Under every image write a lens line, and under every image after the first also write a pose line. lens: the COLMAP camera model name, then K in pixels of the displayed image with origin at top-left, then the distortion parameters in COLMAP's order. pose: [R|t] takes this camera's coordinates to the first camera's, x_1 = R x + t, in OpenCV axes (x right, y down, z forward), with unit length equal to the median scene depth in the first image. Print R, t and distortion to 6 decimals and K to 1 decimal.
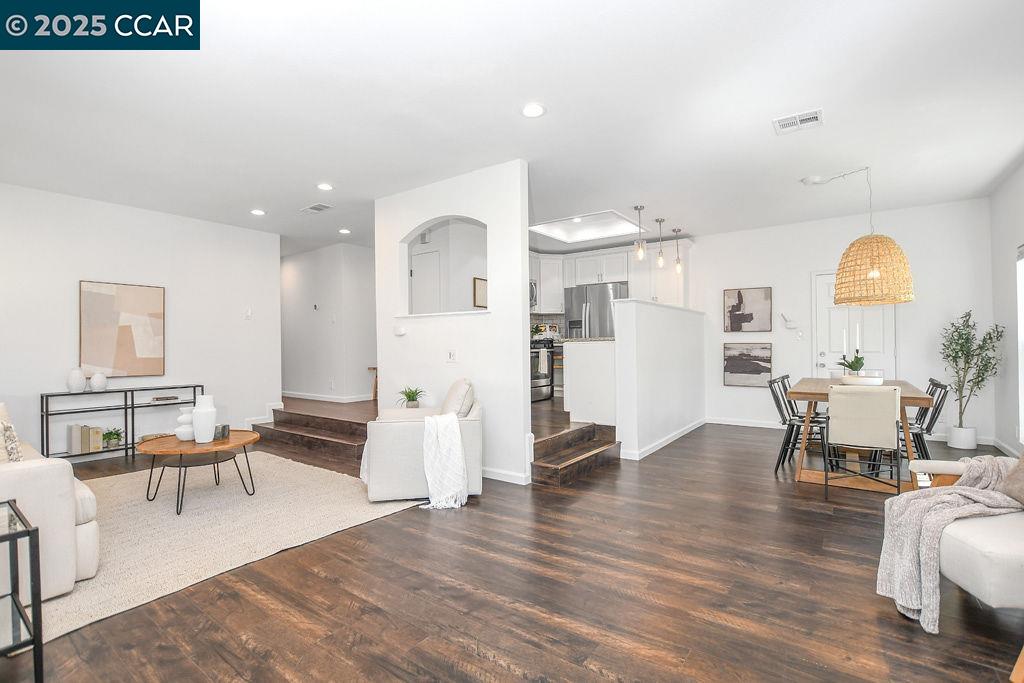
lens RADIAL K [[462.5, 0, 473.7], [0, 462.5, 346.3], [0, 0, 1]] dist [-0.034872, -0.000129]
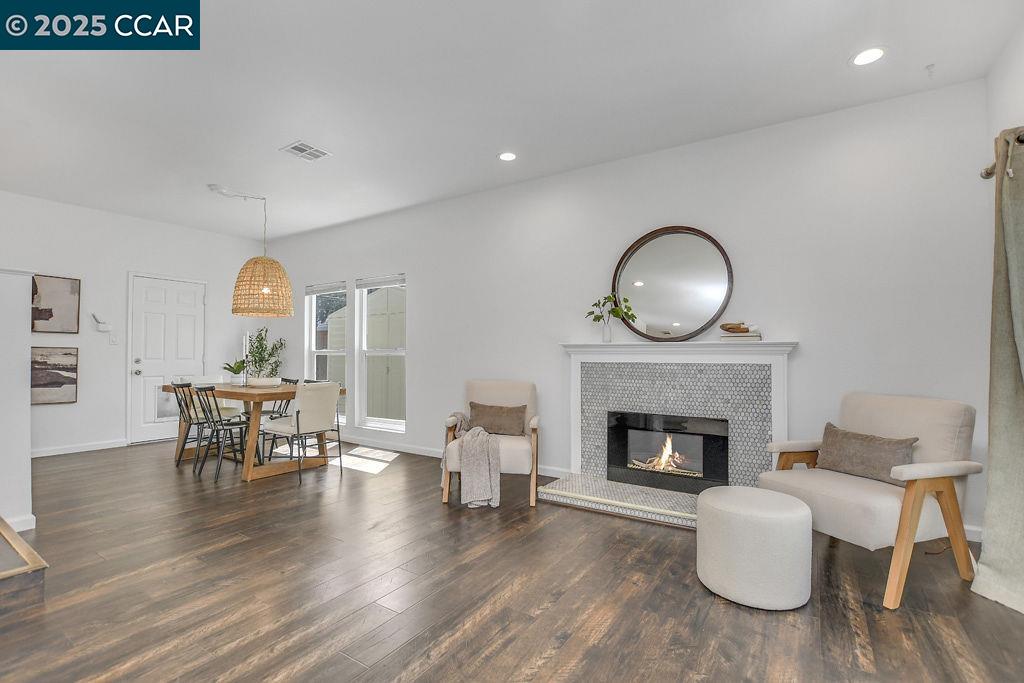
lens RADIAL K [[486.9, 0, 489.8], [0, 486.9, 349.6], [0, 0, 1]] dist [-0.004301, -0.000363]
pose [[-0.085080, 0.019083, 0.996191, -0.278170], [-0.004946, 0.999796, -0.019575, 0.009507], [-0.996362, -0.006593, -0.084969, 0.335821]]
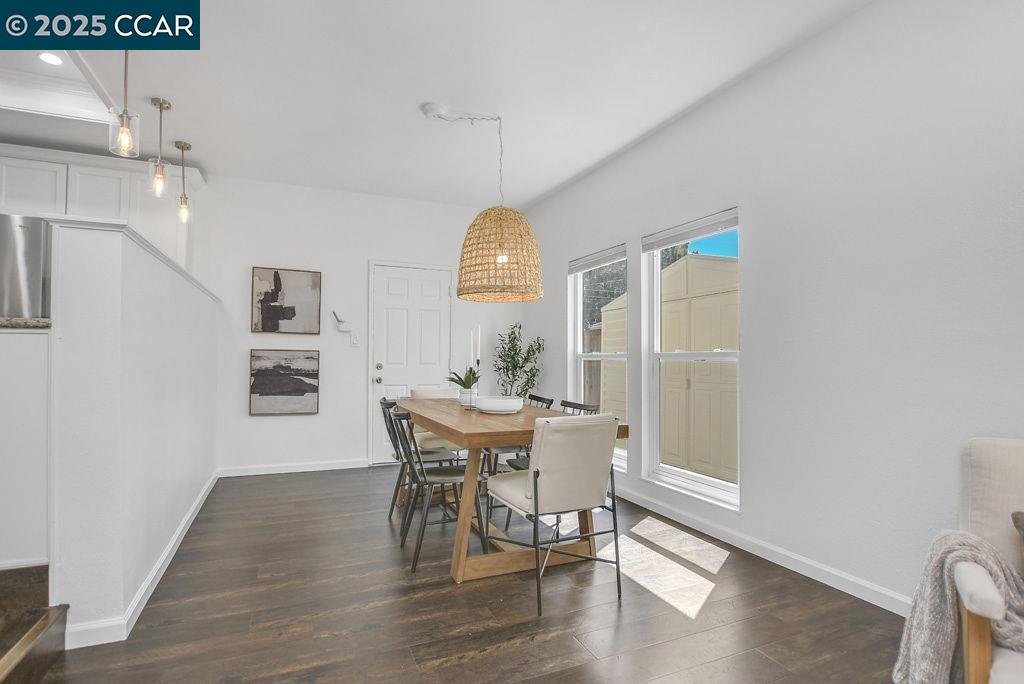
lens RADIAL K [[486.9, 0, 489.8], [0, 486.9, 350.1], [0, 0, 1]] dist [-0.004301, -0.000363]
pose [[0.460498, 0.029891, 0.887157, 0.101131], [-0.013500, 0.999553, -0.026670, 0.008602], [-0.887558, 0.000305, 0.460696, 0.412265]]
